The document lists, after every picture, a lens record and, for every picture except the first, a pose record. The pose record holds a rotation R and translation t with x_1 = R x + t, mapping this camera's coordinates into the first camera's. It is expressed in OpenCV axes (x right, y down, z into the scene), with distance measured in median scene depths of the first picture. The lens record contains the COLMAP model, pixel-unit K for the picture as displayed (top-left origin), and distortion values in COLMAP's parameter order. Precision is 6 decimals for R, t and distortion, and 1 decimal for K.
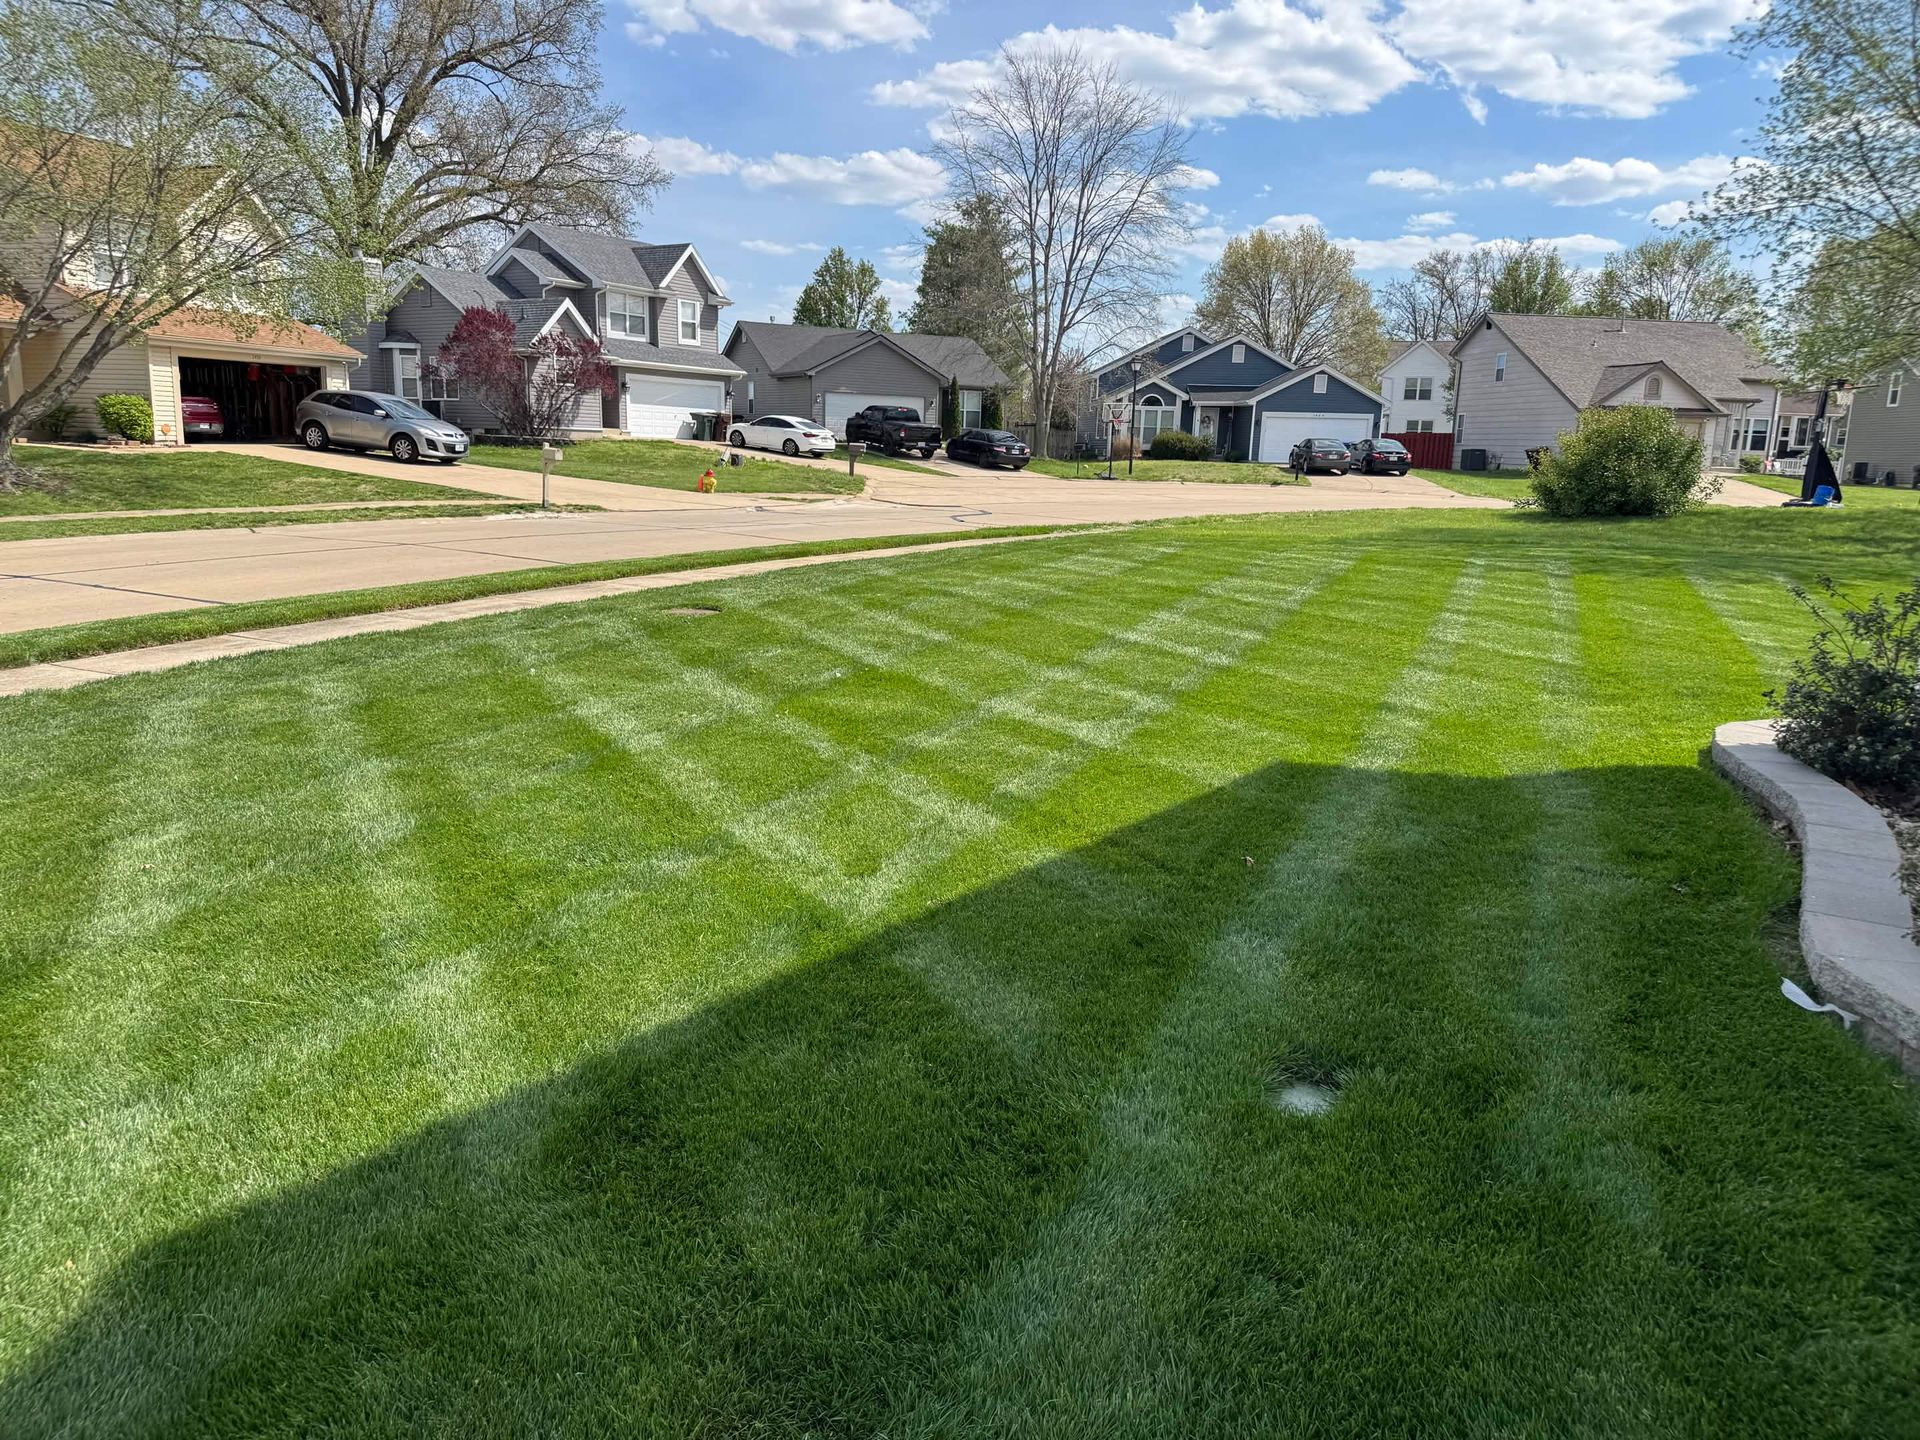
lens RADIAL K [[1136.5, 0, 960.0], [0, 1136.5, 720.0], [0, 0, 1]] dist [0.053141, -0.080962]
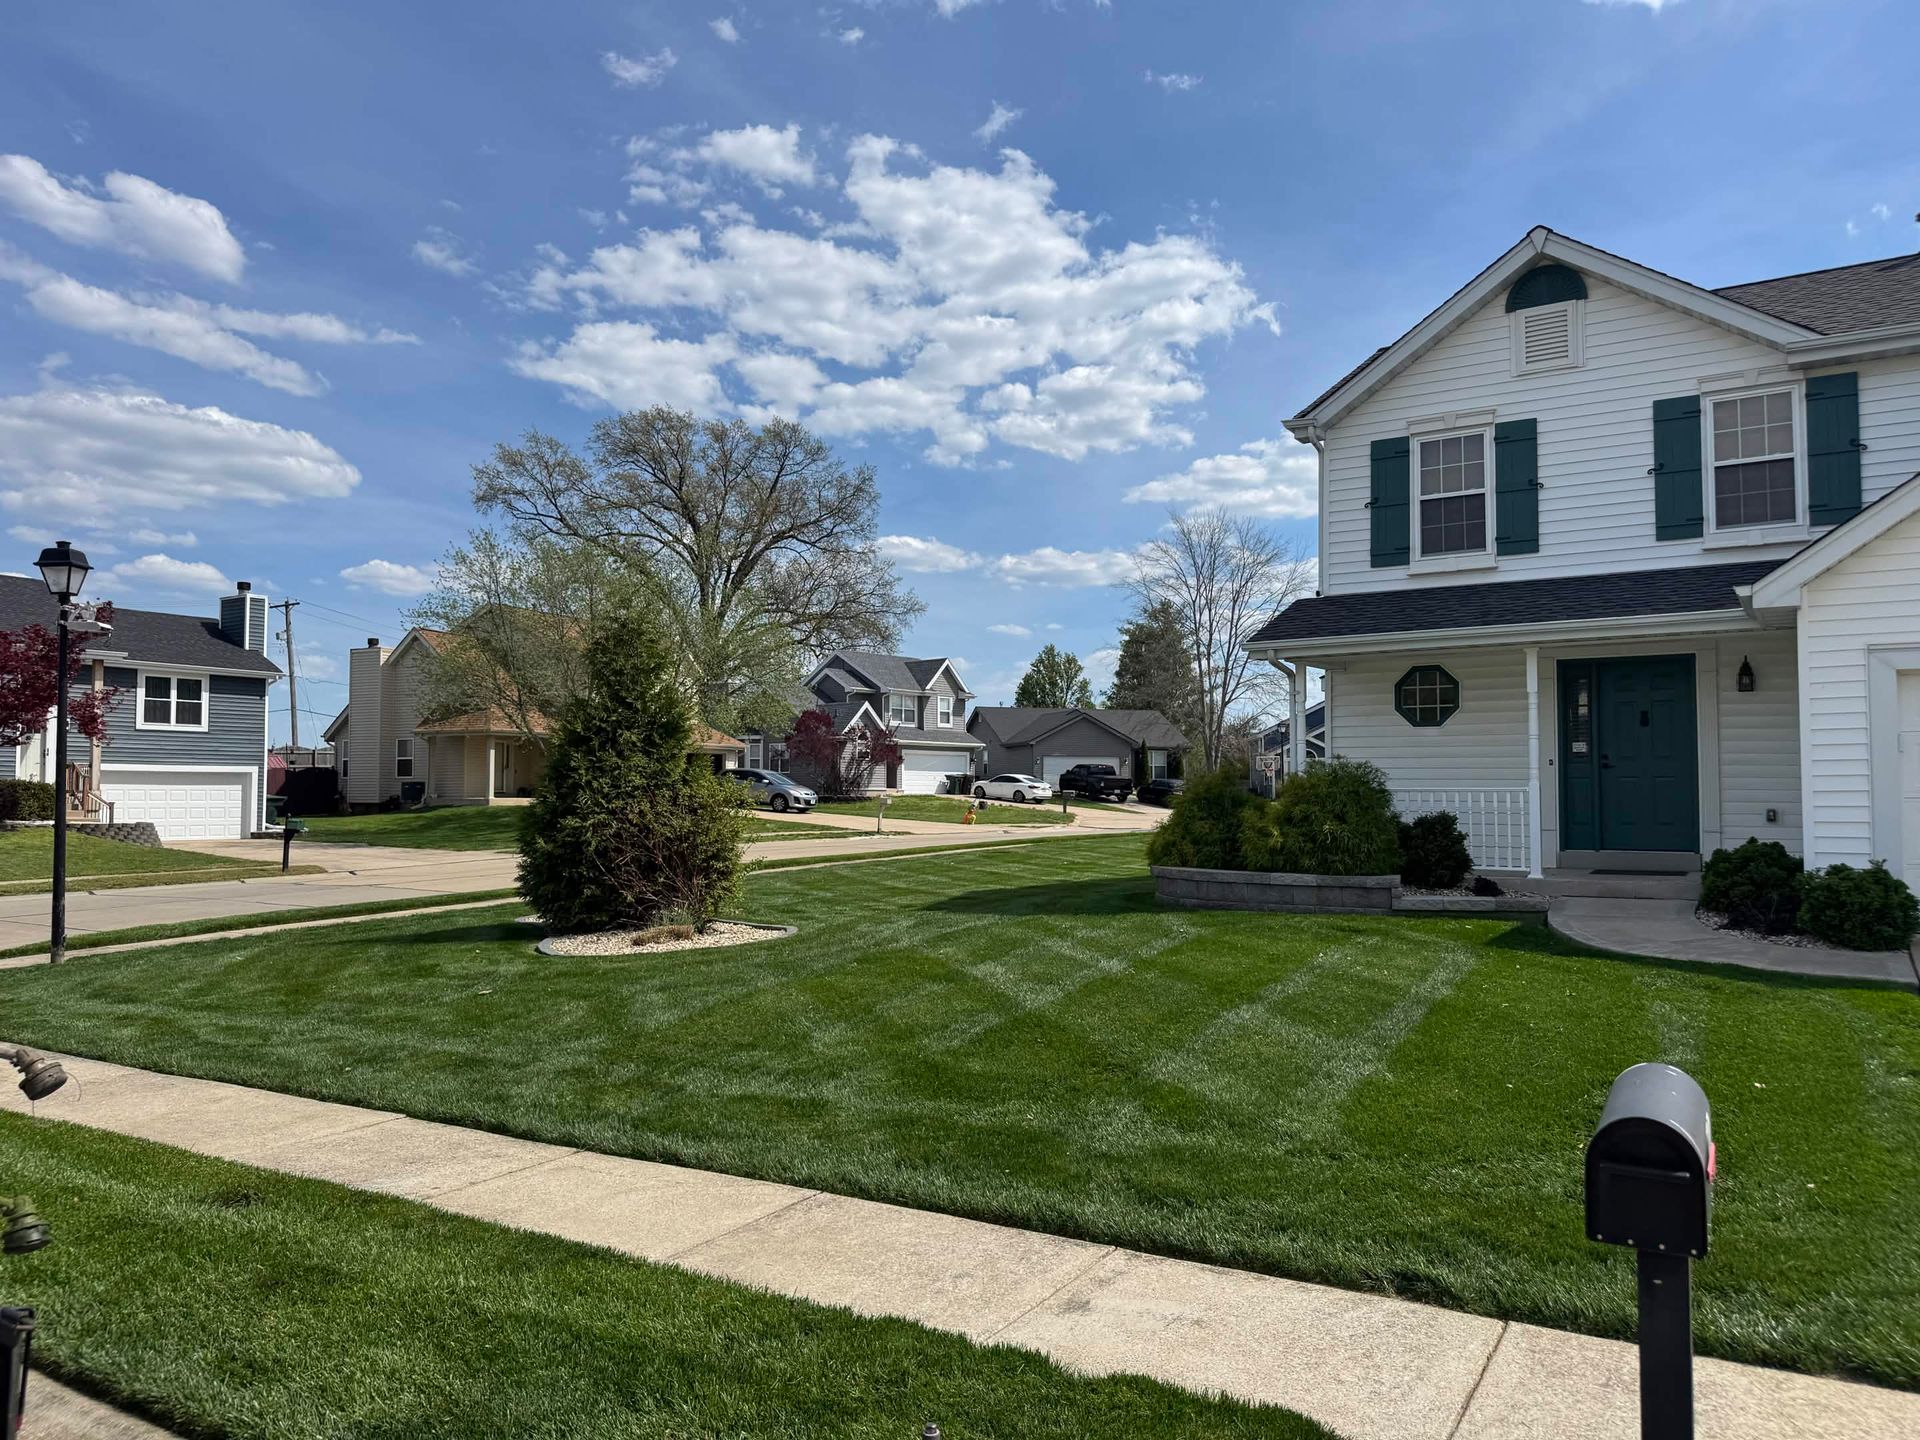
lens RADIAL K [[1370.3, 0, 960.0], [0, 1370.3, 720.0], [0, 0, 1]] dist [0.213866, -0.221291]
pose [[0.986318, -0.041761, -0.159479, 0.043741], [-0.007428, 0.955143, -0.296053, 0.149946], [0.164688, 0.293187, 0.941764, -0.546942]]
